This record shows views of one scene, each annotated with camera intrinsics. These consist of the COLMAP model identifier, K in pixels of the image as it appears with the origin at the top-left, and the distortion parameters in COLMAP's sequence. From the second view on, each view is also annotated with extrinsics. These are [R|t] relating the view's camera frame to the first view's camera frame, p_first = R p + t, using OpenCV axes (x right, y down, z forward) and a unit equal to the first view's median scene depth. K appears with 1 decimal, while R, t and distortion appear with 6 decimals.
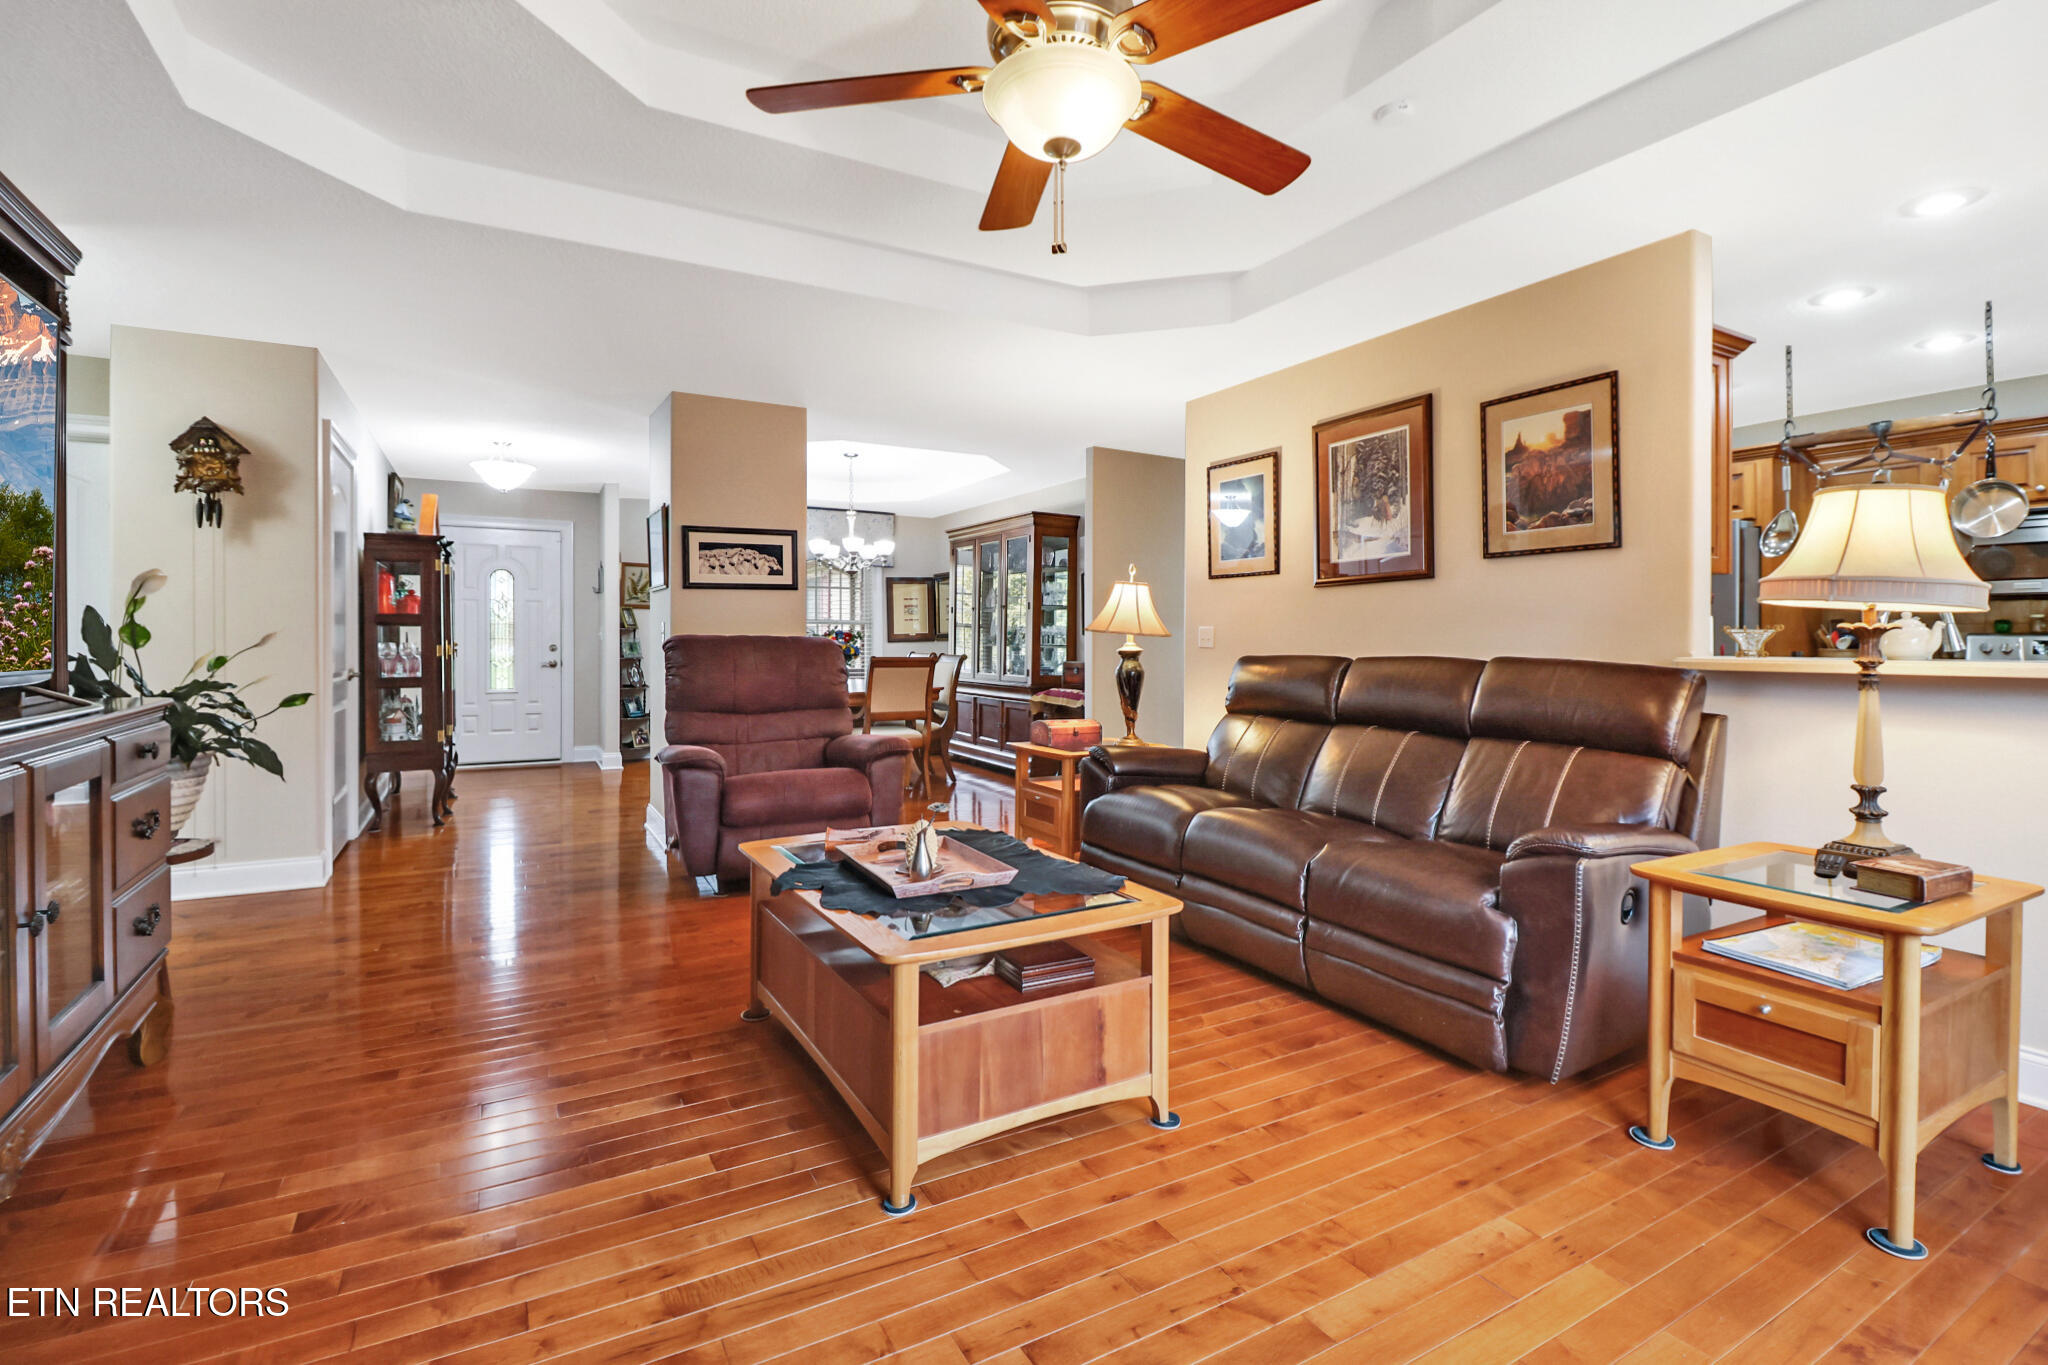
lens RADIAL K [[954.7, 0, 1032.9], [0, 954.7, 634.8], [0, 0, 1]] dist [0.002008, -0.016611]
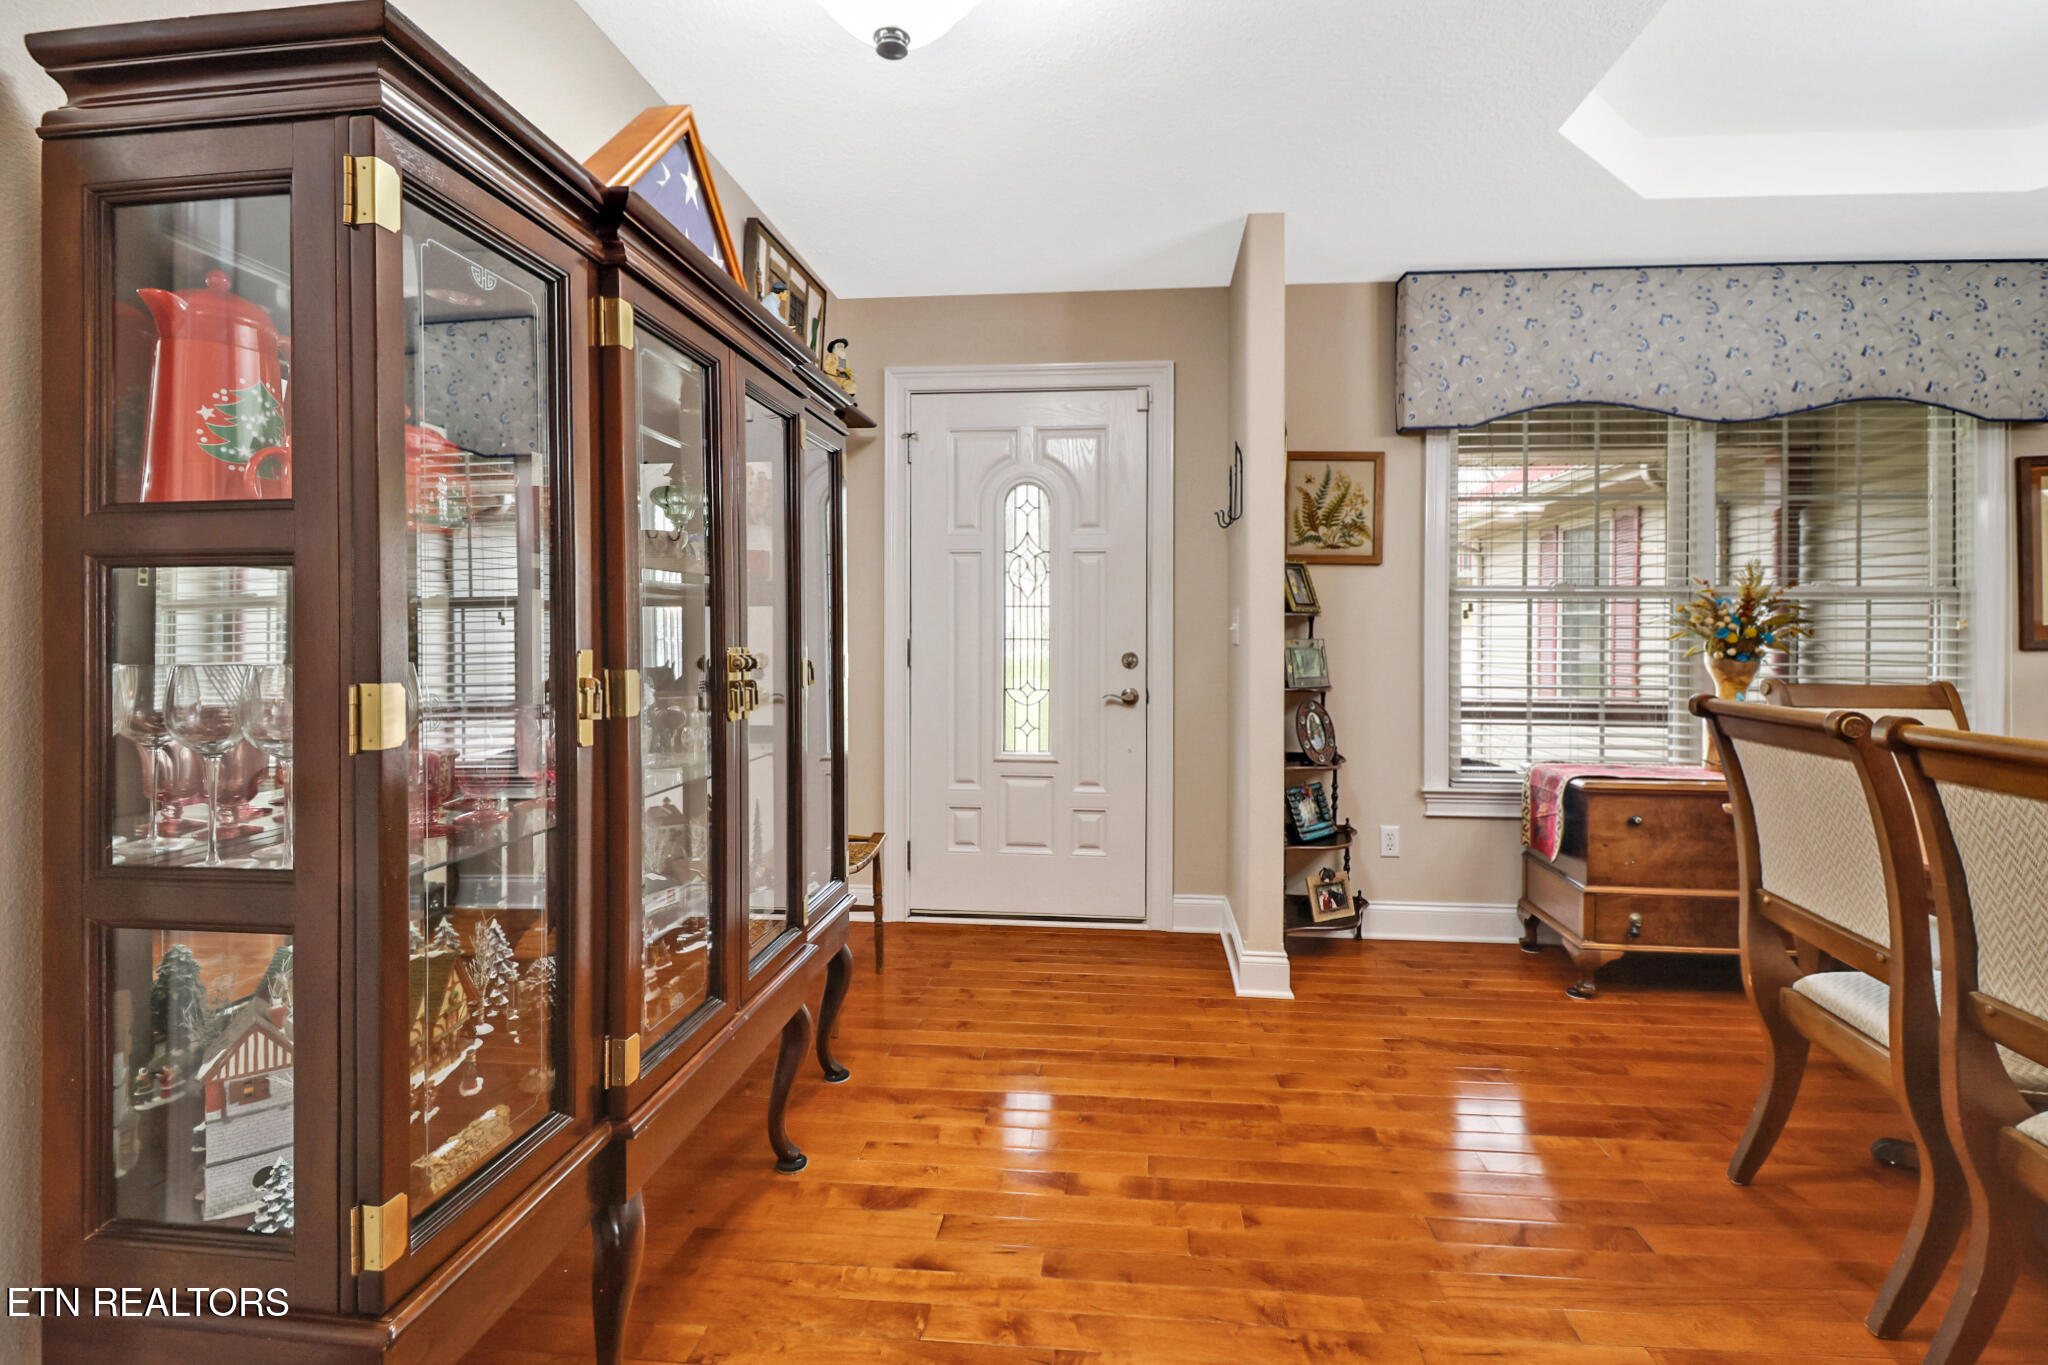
lens RADIAL K [[954.7, 0, 1032.9], [0, 954.7, 634.8], [0, 0, 1]] dist [0.002008, -0.016611]
pose [[0.811368, 0.002233, -0.584532, -0.459531], [-0.001261, 0.999997, 0.002070, 0.002361], [0.584535, -0.000943, 0.811368, 1.001872]]
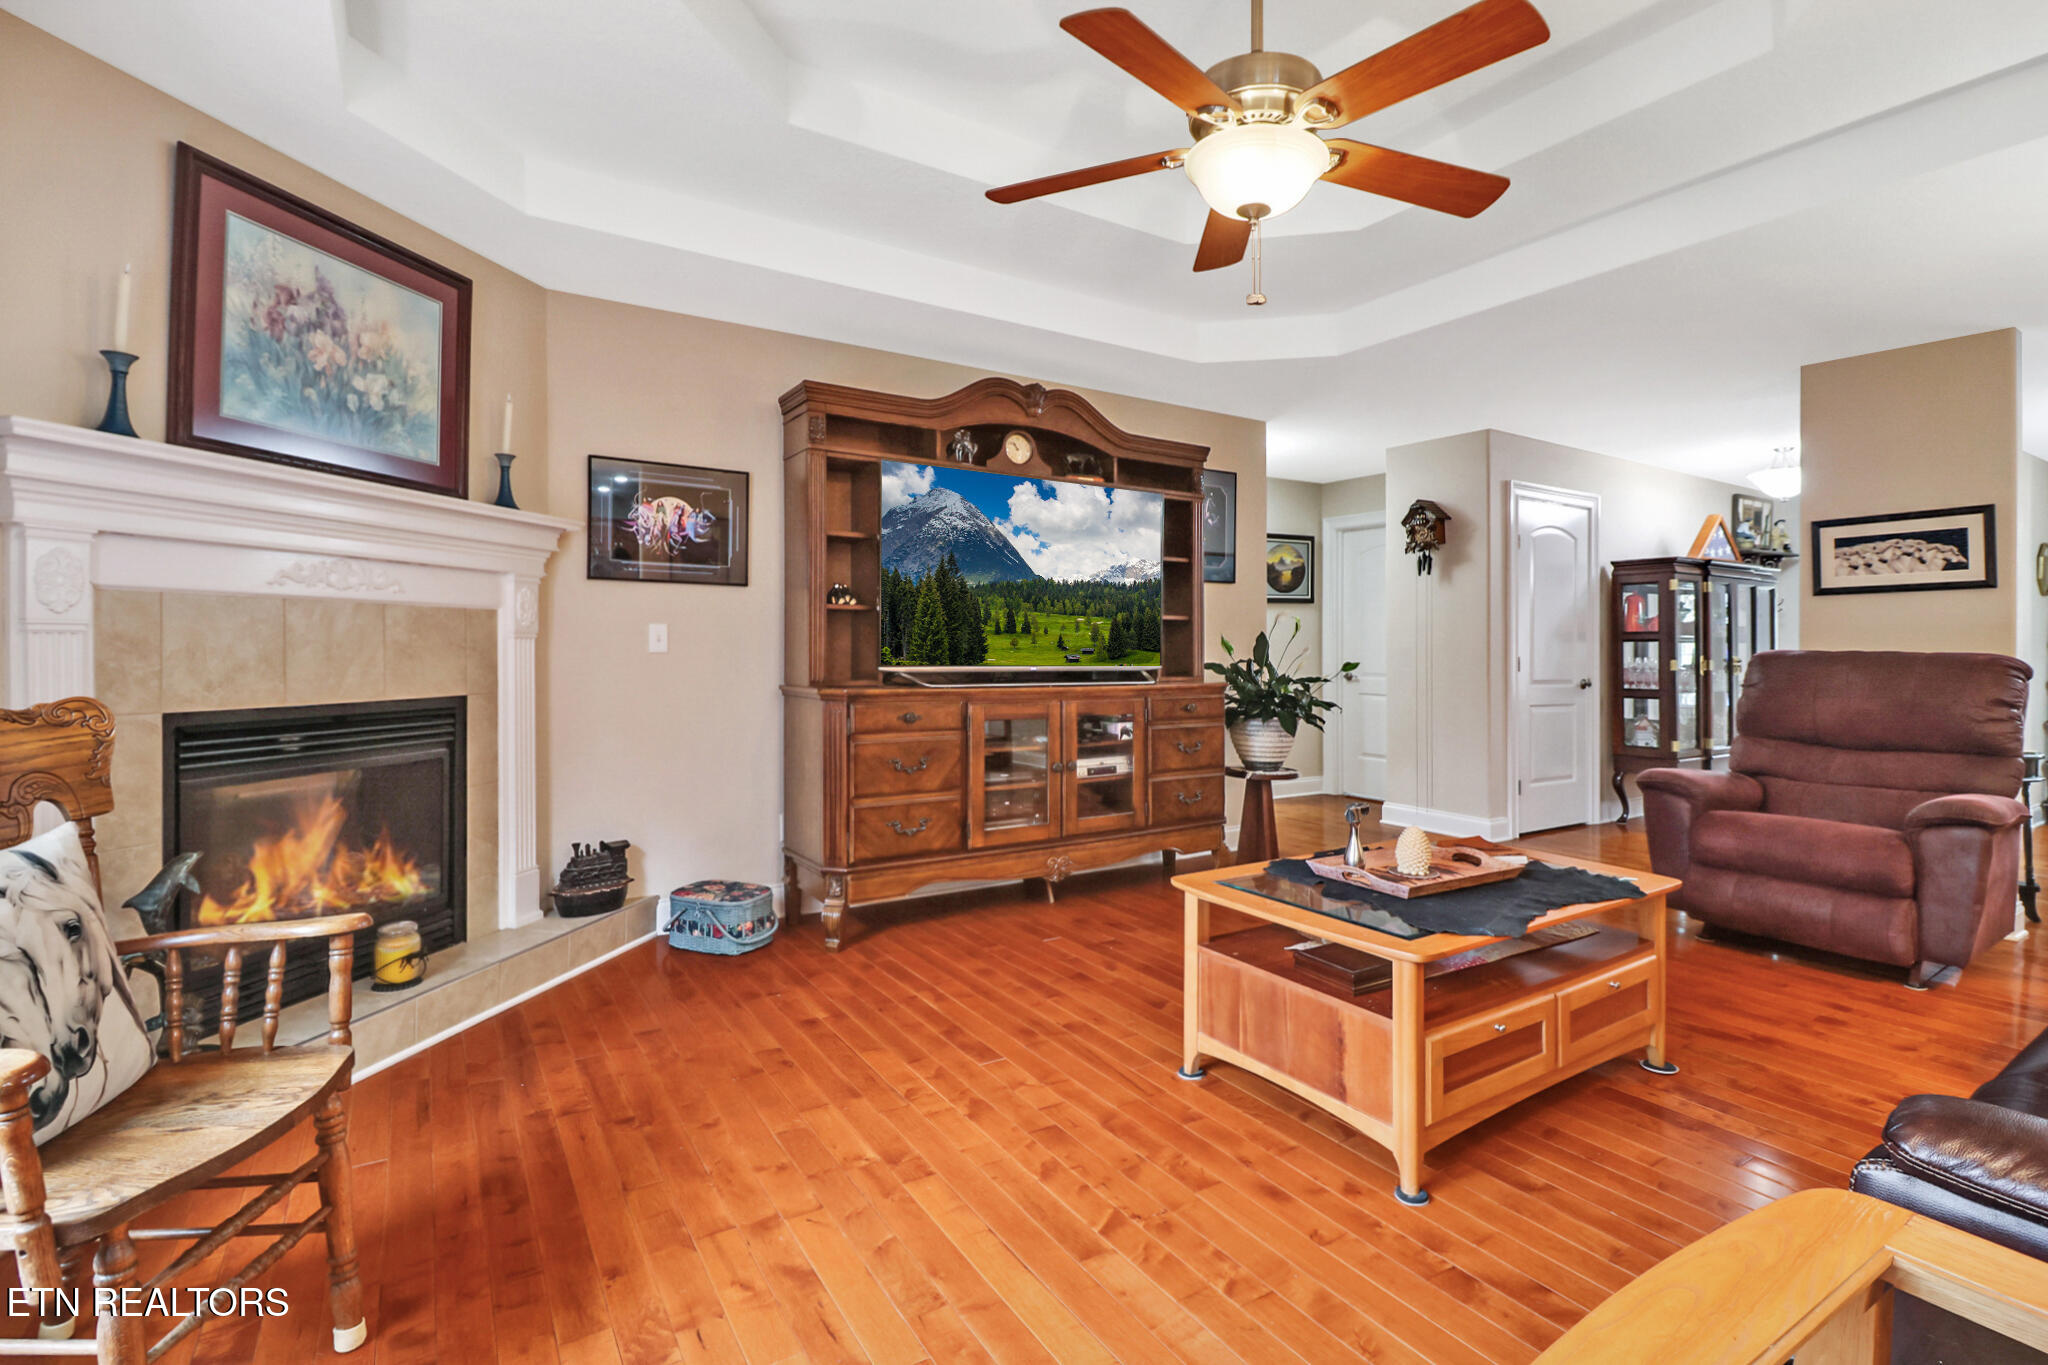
lens RADIAL K [[954.7, 0, 1032.9], [0, 954.7, 634.8], [0, 0, 1]] dist [0.002008, -0.016611]
pose [[0.041206, -0.015382, -0.999032, 0.438590], [-0.003472, 0.999873, -0.015539, 0.001830], [0.999145, 0.004109, 0.041147, 0.264524]]
